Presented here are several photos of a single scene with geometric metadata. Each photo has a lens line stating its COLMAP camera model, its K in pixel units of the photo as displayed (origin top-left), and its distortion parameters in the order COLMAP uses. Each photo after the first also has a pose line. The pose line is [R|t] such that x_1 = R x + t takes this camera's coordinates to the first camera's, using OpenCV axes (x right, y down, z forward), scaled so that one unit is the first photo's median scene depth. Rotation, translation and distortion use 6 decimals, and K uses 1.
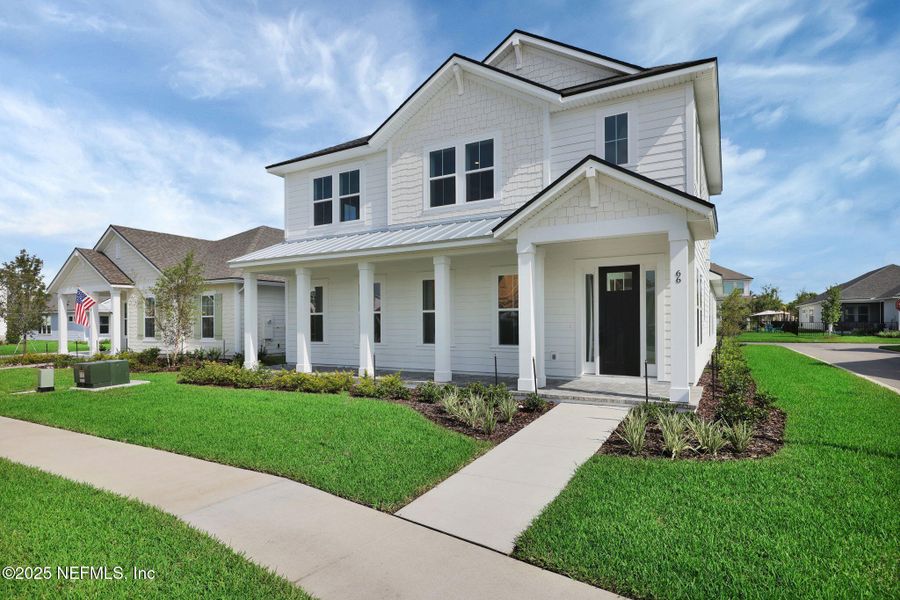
lens RADIAL K [[481.8, 0, 454.0], [0, 481.8, 325.4], [0, 0, 1]] dist [-0.001039, -0.000162]
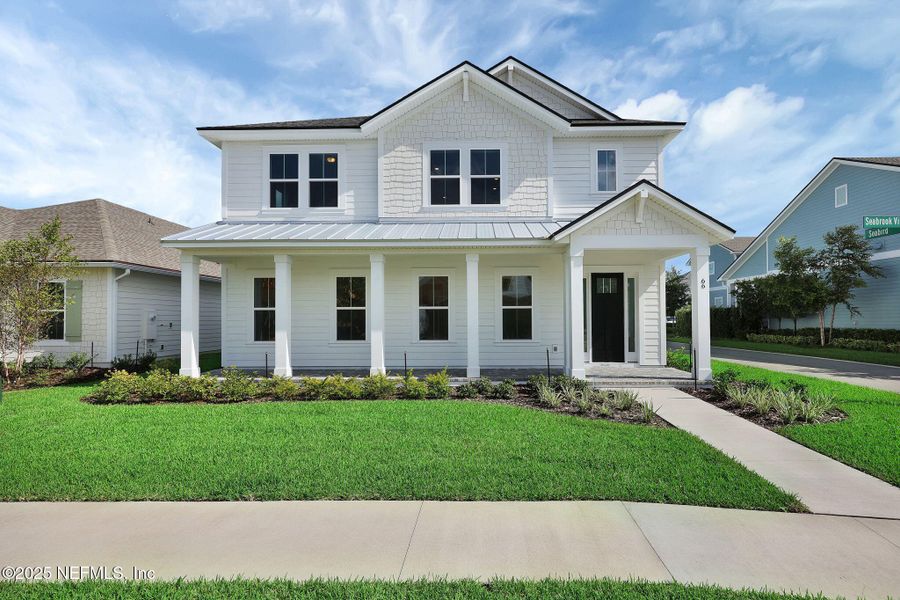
lens RADIAL K [[413.1, 0, 471.0], [0, 413.1, 316.0], [0, 0, 1]] dist [-0.000077, -0.000029]
pose [[0.874702, 0.005676, 0.484629, -0.412124], [0.002676, 0.999860, -0.016541, 0.002249], [-0.484654, 0.015766, 0.874564, 0.217591]]
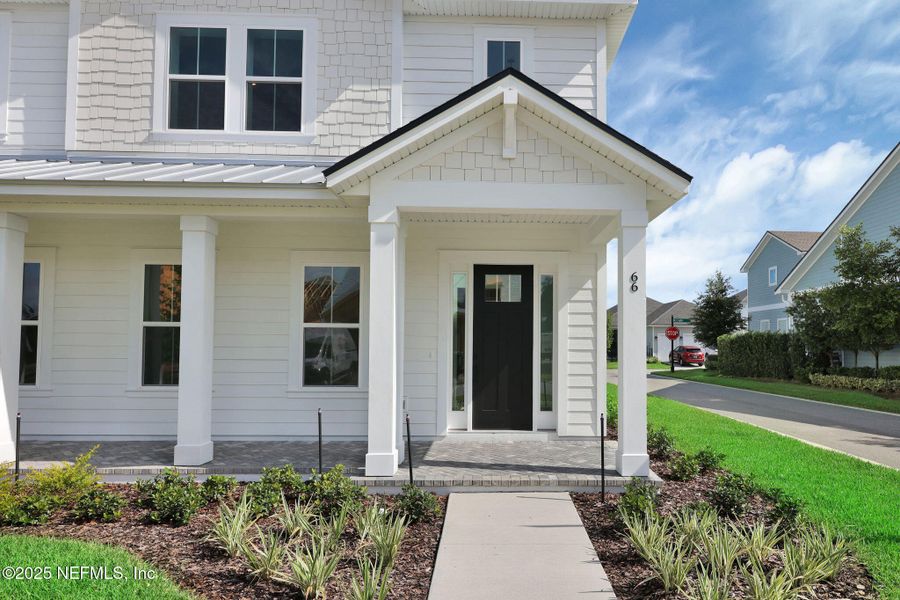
lens RADIAL K [[560.9, 0, 509.5], [0, 560.9, 329.4], [0, 0, 1]] dist [-0.000503, 0.000373]
pose [[0.851142, 0.028607, 0.524155, -0.048835], [-0.010790, 0.999256, -0.037016, -0.005010], [-0.524824, 0.025850, 0.850818, 0.294303]]
